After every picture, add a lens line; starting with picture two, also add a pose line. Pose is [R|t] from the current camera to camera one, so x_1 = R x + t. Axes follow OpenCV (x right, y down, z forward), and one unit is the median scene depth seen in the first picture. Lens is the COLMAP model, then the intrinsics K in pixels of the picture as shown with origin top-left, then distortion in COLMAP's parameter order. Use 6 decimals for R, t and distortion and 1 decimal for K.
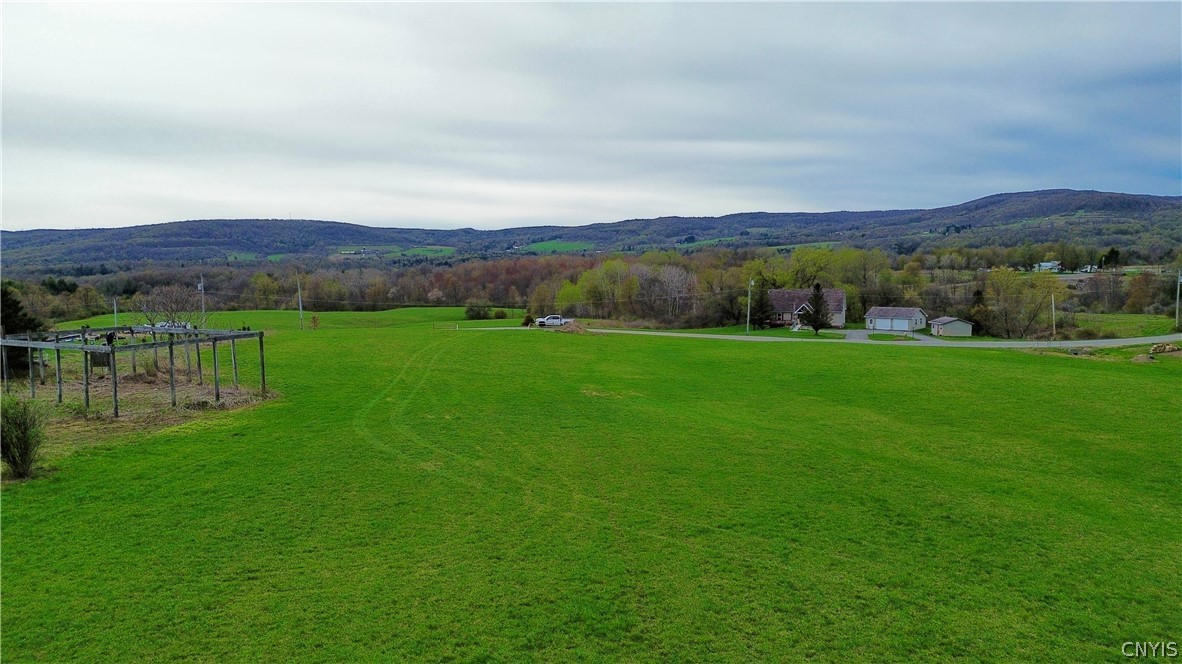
lens RADIAL K [[840.0, 0, 591.0], [0, 840.0, 332.0], [0, 0, 1]] dist [0.081480, -0.082853]
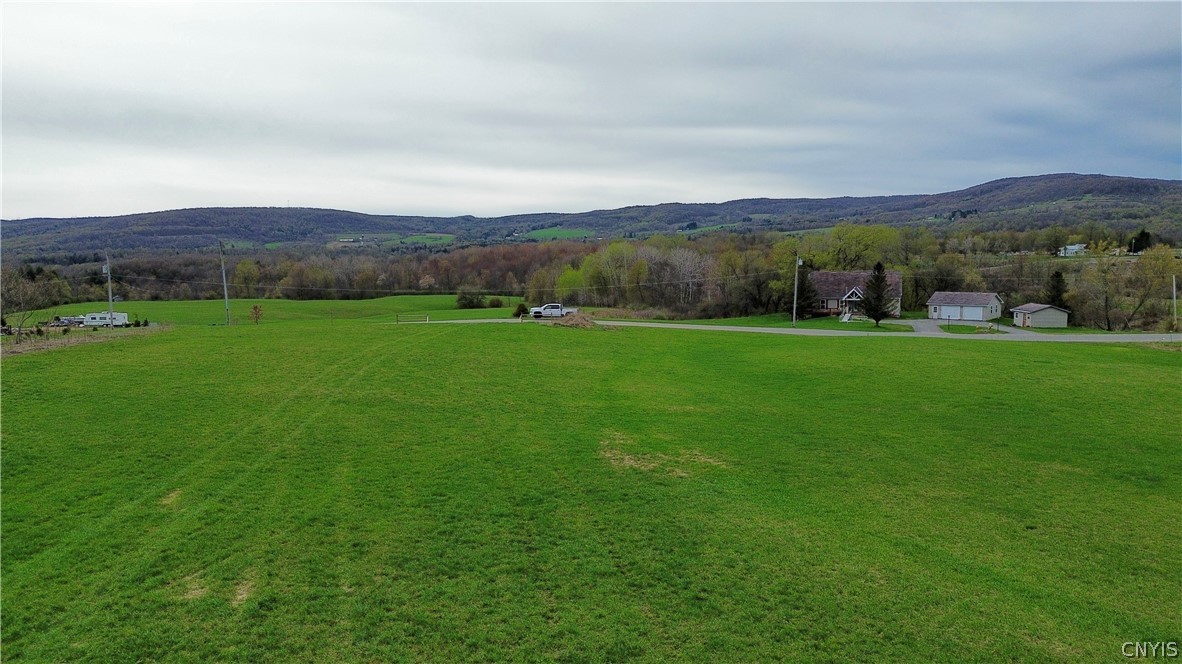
lens RADIAL K [[840.0, 0, 591.0], [0, 840.0, 332.0], [0, 0, 1]] dist [0.081480, -0.082853]
pose [[0.999993, -0.003656, -0.001153, -0.000683], [0.003673, 0.999886, 0.014678, -0.000459], [0.001099, -0.014682, 0.999892, 0.019795]]
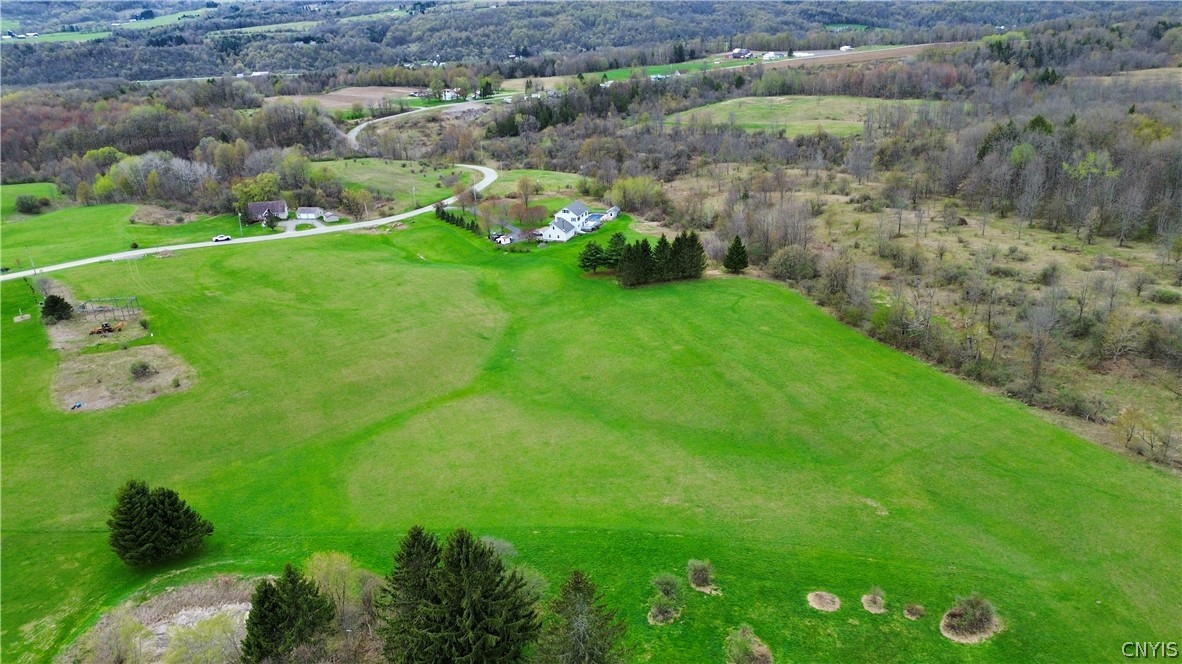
lens RADIAL K [[840.0, 0, 591.0], [0, 840.0, 332.0], [0, 0, 1]] dist [0.081480, -0.082853]
pose [[0.841208, -0.213828, 0.496636, -0.023248], [0.075190, 0.955820, 0.284173, -0.034842], [-0.535458, -0.201707, 0.820121, -0.153964]]
